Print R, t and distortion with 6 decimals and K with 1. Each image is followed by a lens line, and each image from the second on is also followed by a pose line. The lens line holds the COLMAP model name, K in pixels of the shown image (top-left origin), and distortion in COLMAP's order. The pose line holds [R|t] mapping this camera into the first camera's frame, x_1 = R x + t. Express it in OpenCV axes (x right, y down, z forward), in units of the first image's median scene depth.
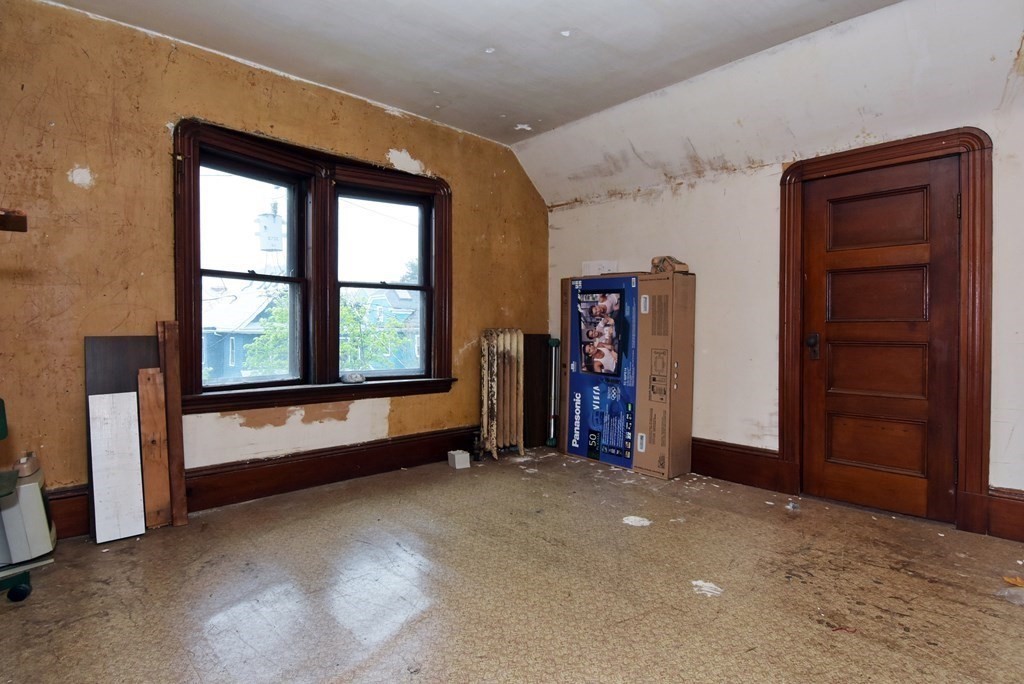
lens RADIAL K [[546.1, 0, 513.6], [0, 546.1, 333.1], [0, 0, 1]] dist [0.003950, -0.009269]
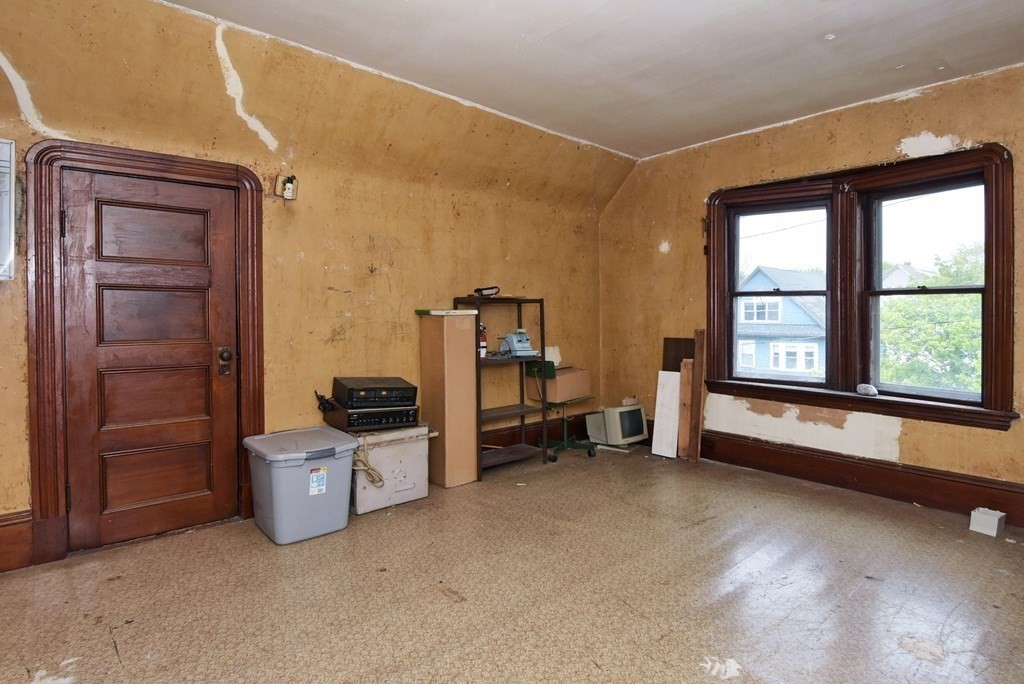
lens RADIAL K [[546.1, 0, 526.6], [0, 546.1, 325.5], [0, 0, 1]] dist [0.003950, -0.009269]
pose [[-0.026805, 0.011384, -0.999576, 0.798098], [-0.022110, 0.999684, 0.011978, -0.034607], [0.999396, 0.022421, -0.026545, 0.485663]]
